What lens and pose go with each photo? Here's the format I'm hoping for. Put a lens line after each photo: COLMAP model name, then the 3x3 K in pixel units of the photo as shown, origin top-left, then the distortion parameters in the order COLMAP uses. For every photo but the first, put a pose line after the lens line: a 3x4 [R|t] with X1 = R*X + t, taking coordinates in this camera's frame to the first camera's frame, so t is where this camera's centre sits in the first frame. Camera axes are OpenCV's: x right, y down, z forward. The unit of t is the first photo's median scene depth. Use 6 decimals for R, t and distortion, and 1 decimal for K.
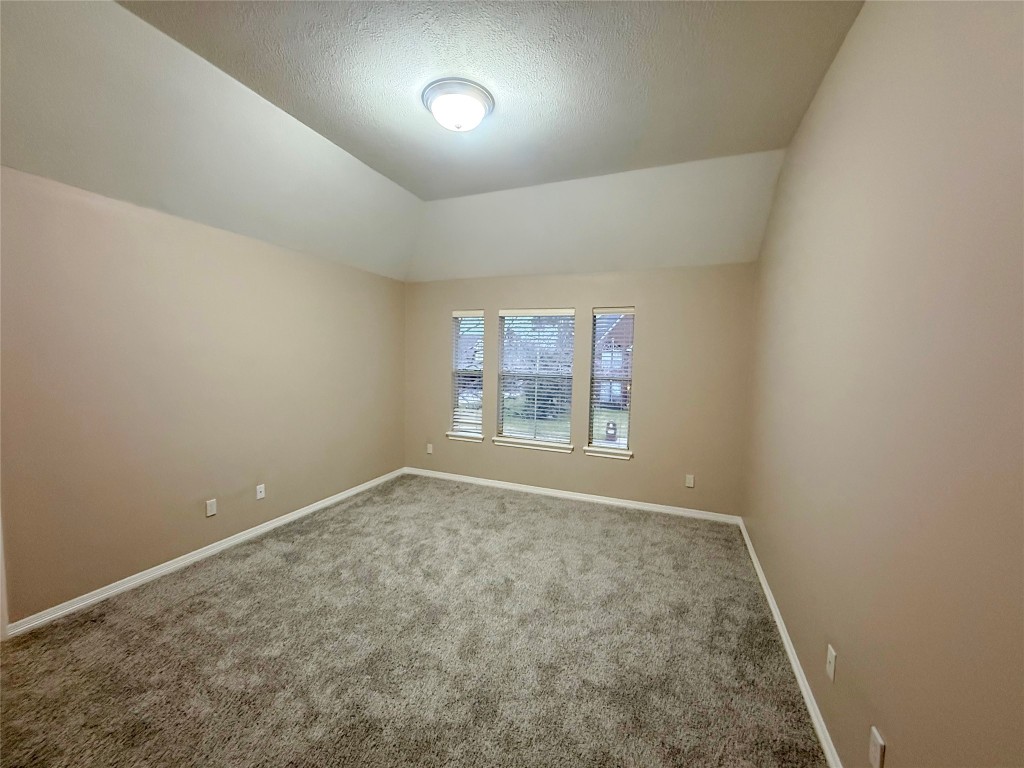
lens RADIAL K [[409.5, 0, 511.9], [0, 409.5, 383.7], [0, 0, 1]] dist [0.001634, -0.000679]
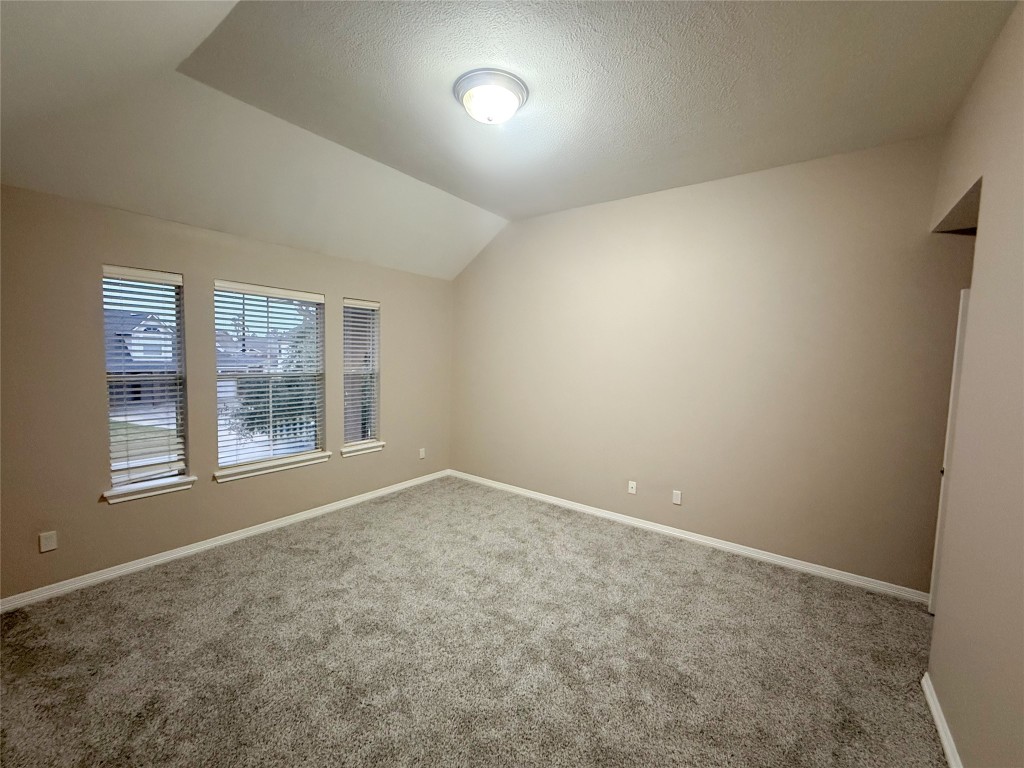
lens RADIAL K [[409.5, 0, 513.4], [0, 409.5, 385.6], [0, 0, 1]] dist [0.001634, -0.000679]
pose [[0.239366, -0.085804, 0.967131, -0.705326], [0.039823, 0.996117, 0.078520, -0.052231], [-0.970112, 0.019719, 0.241853, 0.470136]]
